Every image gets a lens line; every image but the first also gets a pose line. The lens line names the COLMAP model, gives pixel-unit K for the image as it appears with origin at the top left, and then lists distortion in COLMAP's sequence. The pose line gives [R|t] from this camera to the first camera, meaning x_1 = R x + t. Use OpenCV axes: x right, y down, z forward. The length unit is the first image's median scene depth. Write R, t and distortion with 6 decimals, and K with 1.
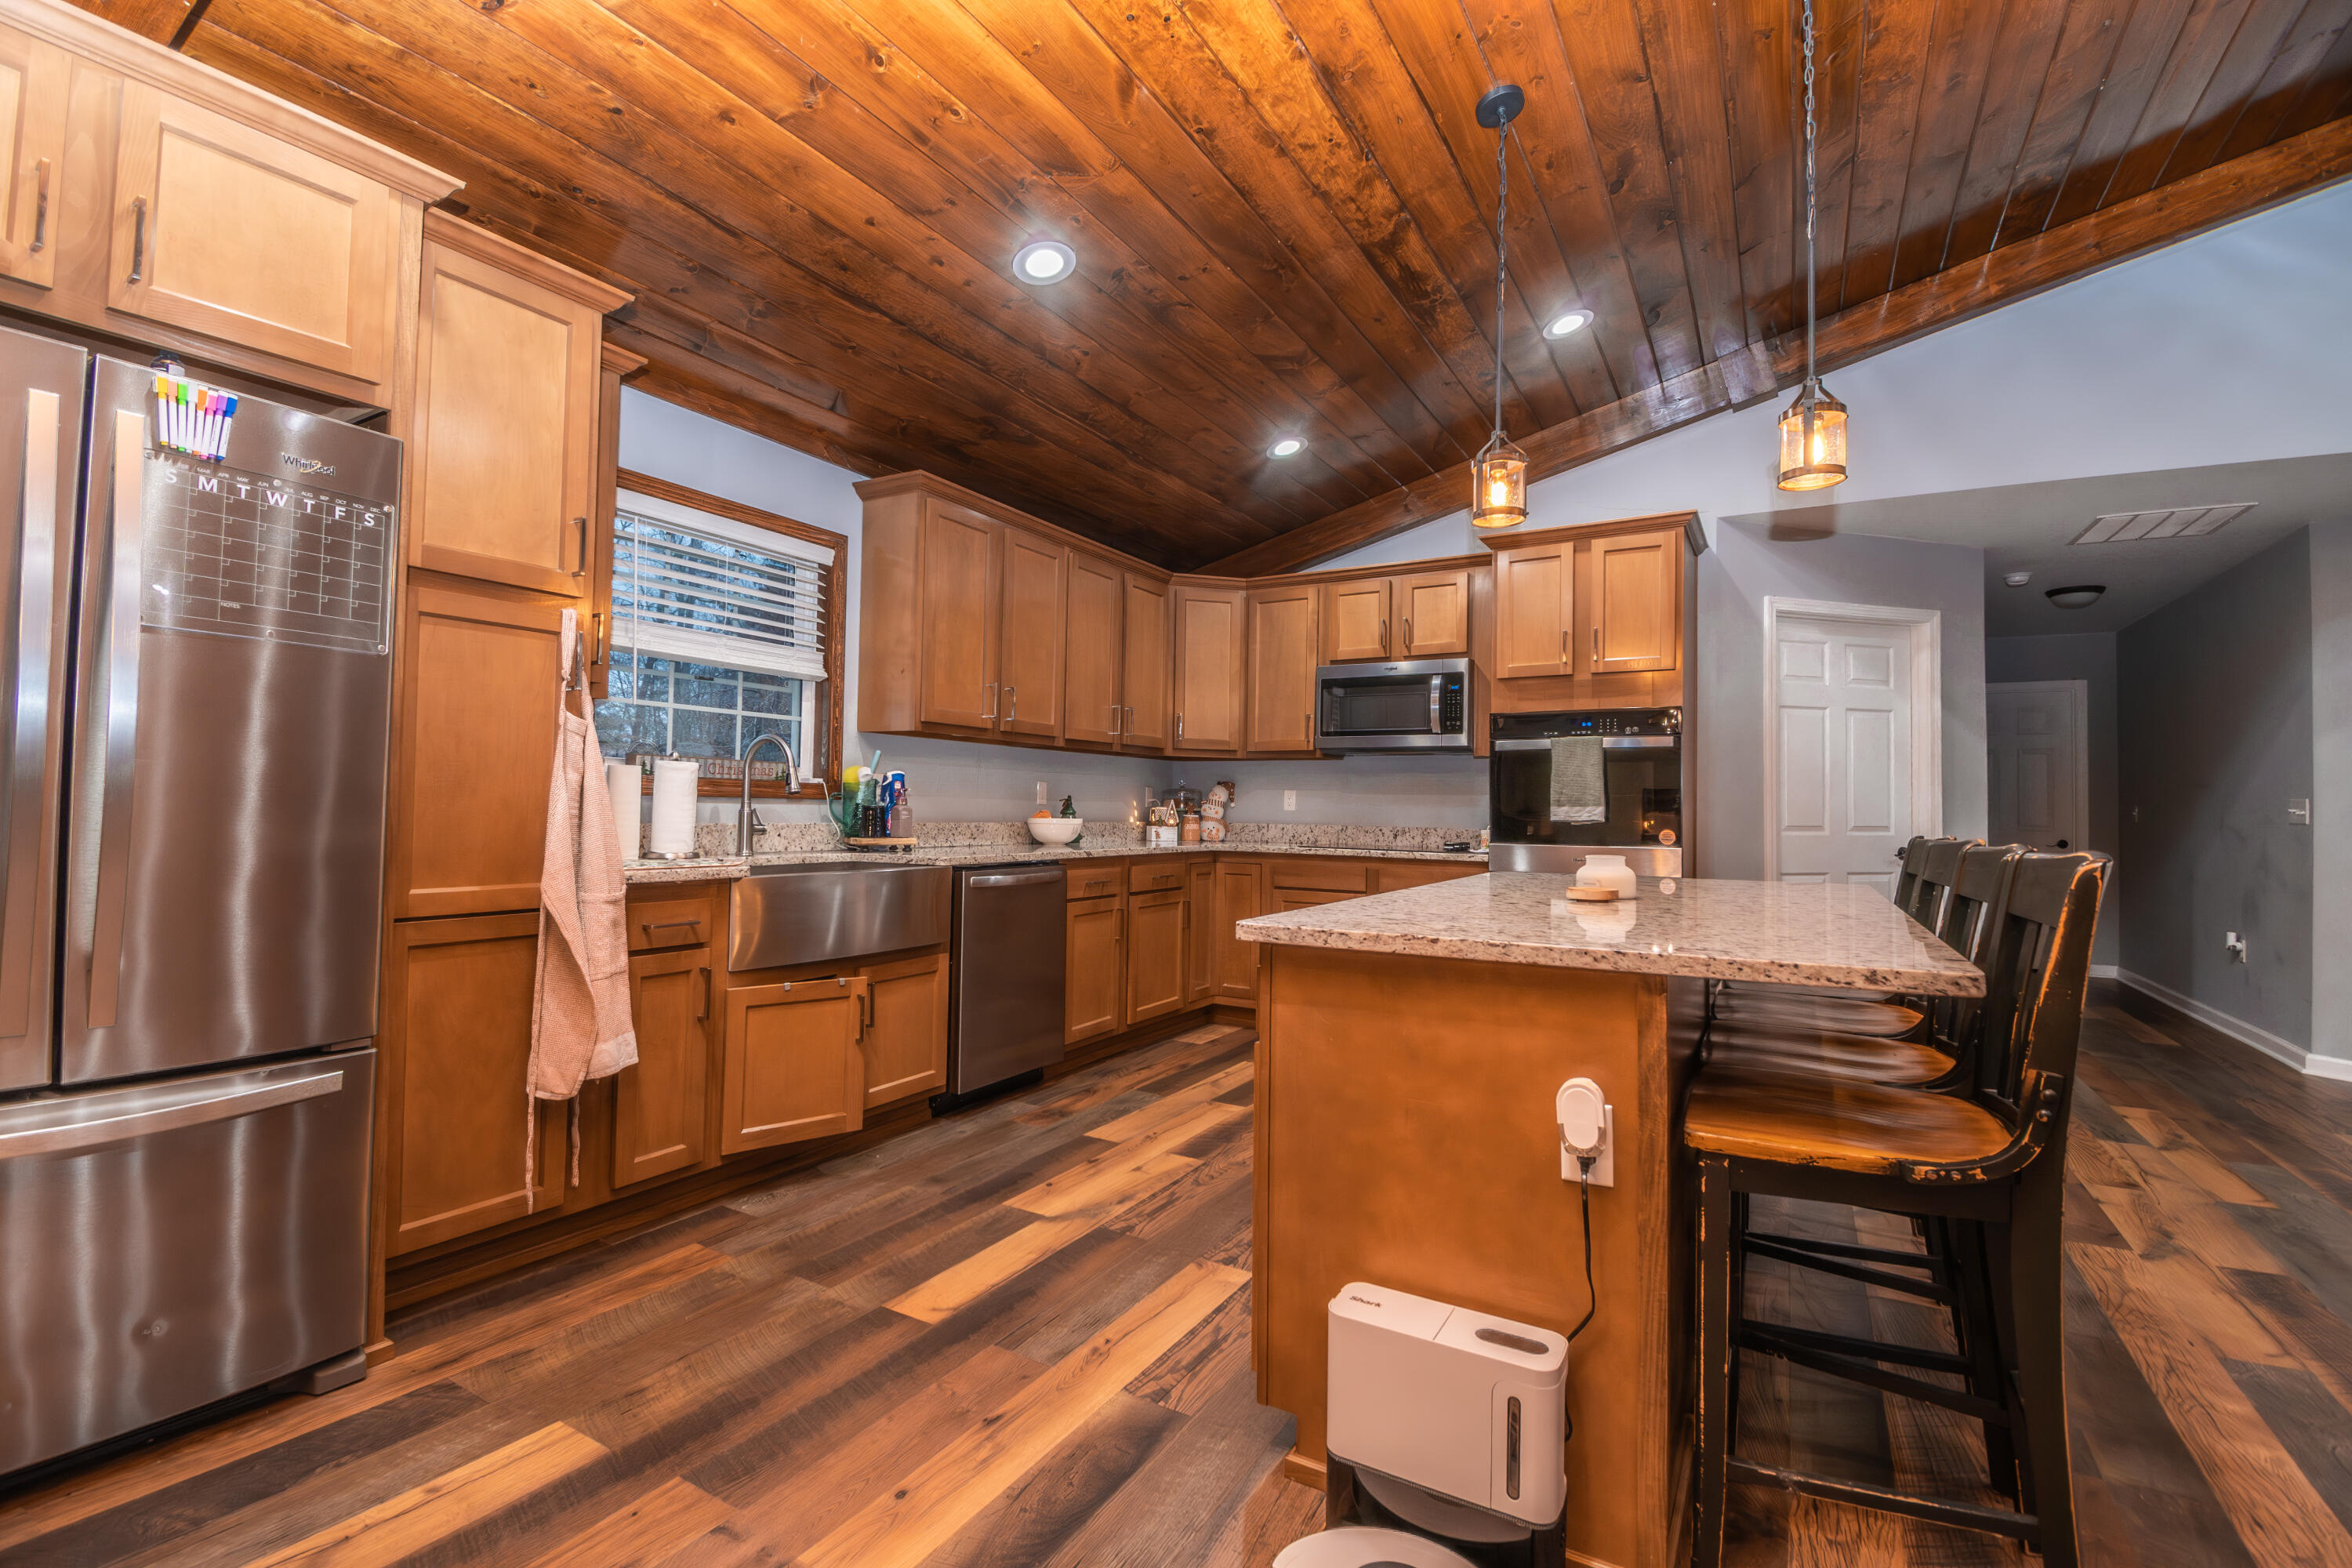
lens RADIAL K [[1043.6, 0, 1174.4], [0, 1043.6, 780.1], [0, 0, 1]] dist [0.024055, -0.027452]
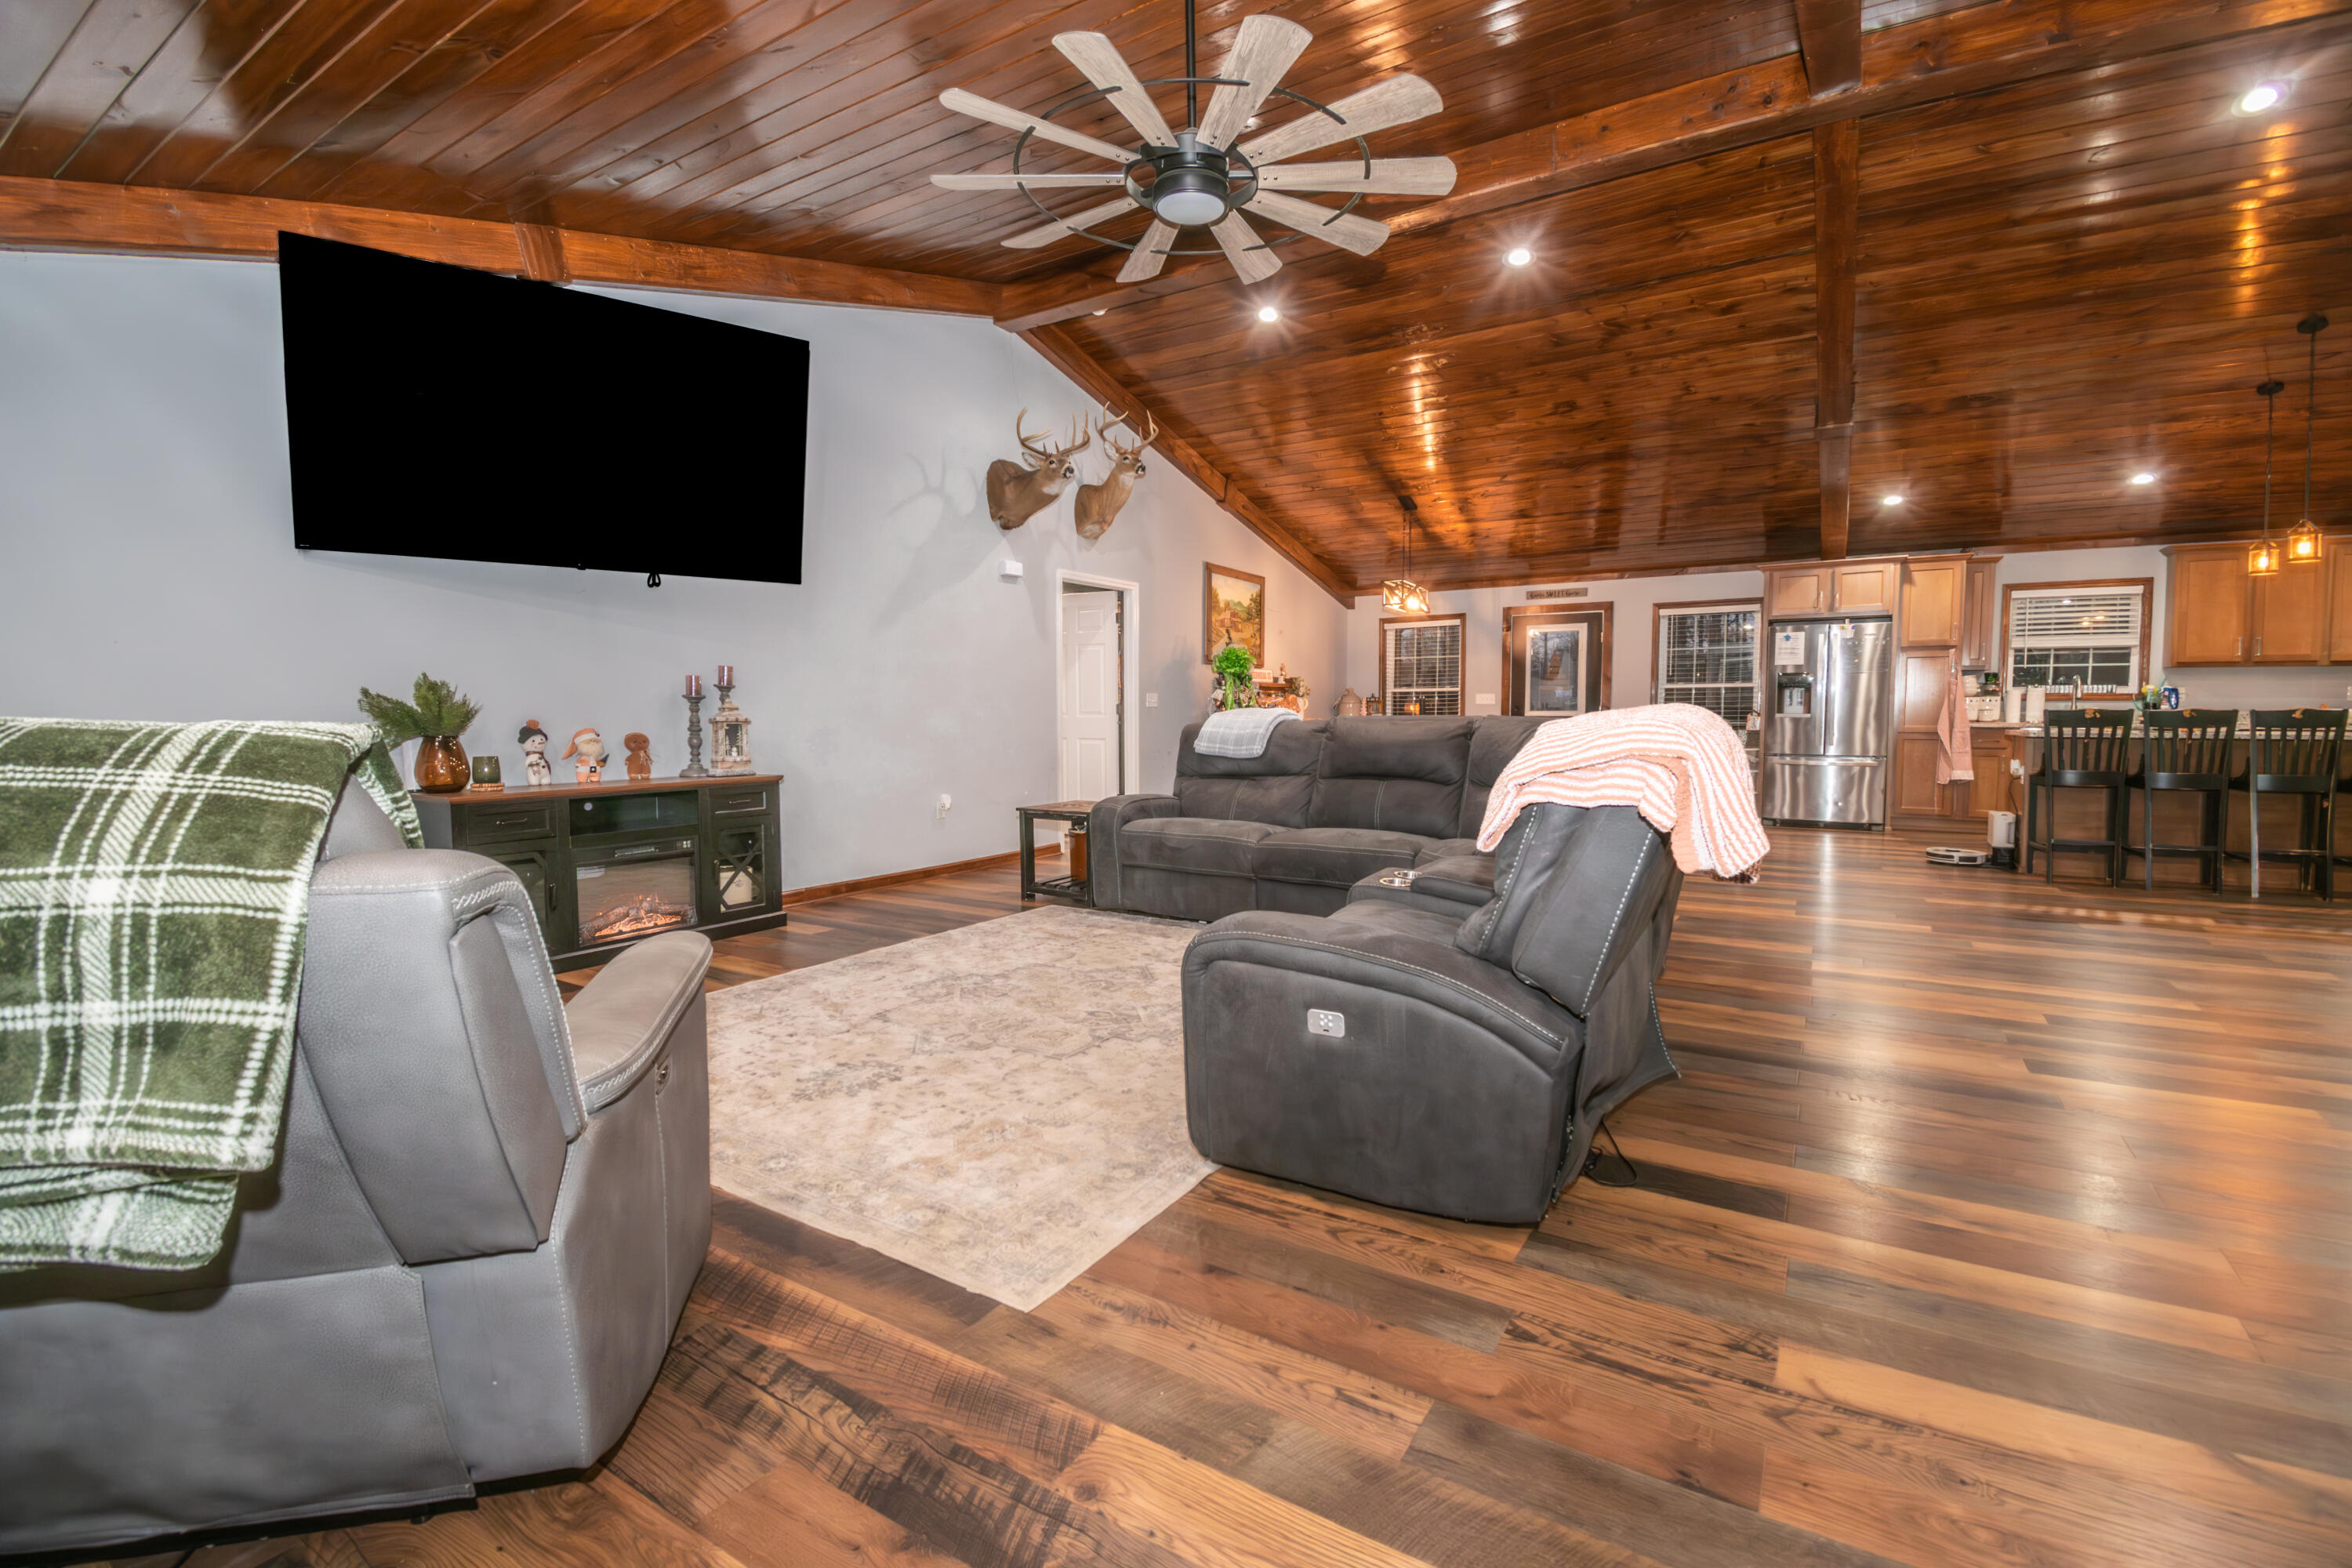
lens RADIAL K [[1027.4, 0, 1181.8], [0, 1027.4, 772.1], [0, 0, 1]] dist [-0.000072, -0.010261]
pose [[-0.031641, 0.045806, -0.998449, 1.782840], [0.033182, 0.998447, 0.044754, 0.006687], [0.998948, -0.031715, -0.033112, -0.901420]]
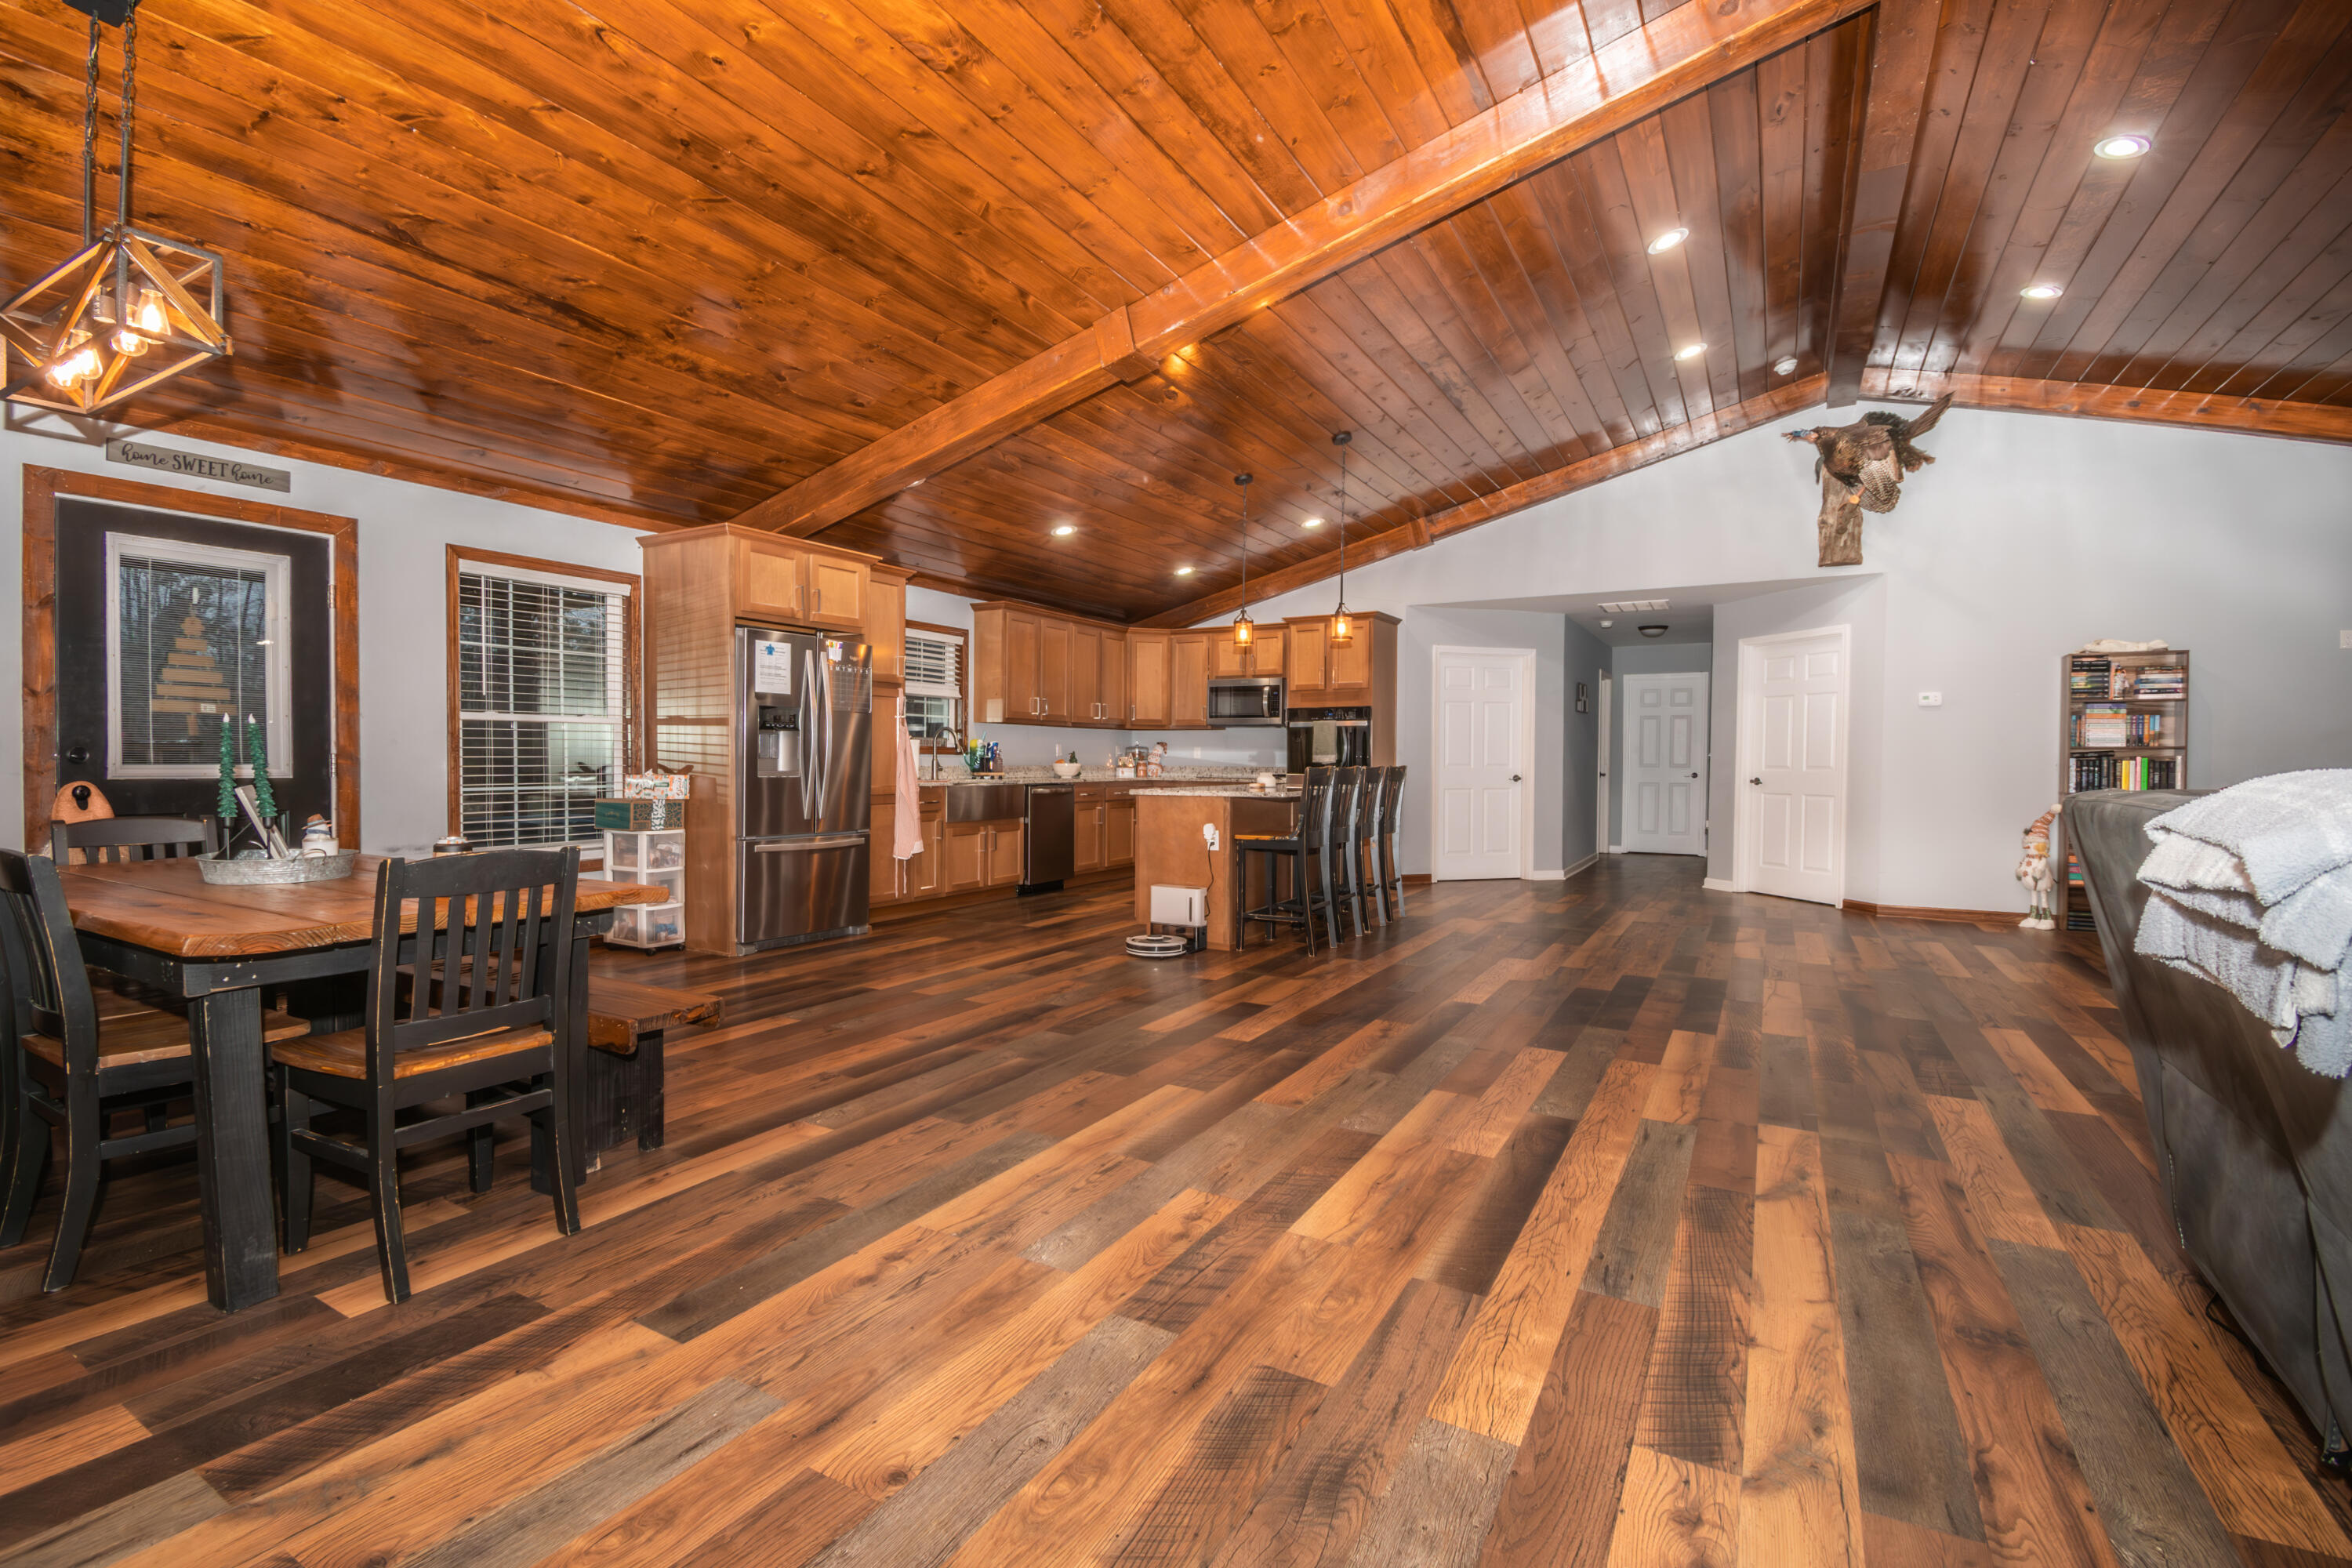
lens RADIAL K [[1043.6, 0, 1174.4], [0, 1043.6, 780.1], [0, 0, 1]] dist [0.024055, -0.027452]
pose [[0.999932, -0.008456, 0.008020, 0.080620], [0.008060, 0.998800, 0.048298, -0.027745], [-0.008419, -0.048230, 0.998801, -1.081277]]
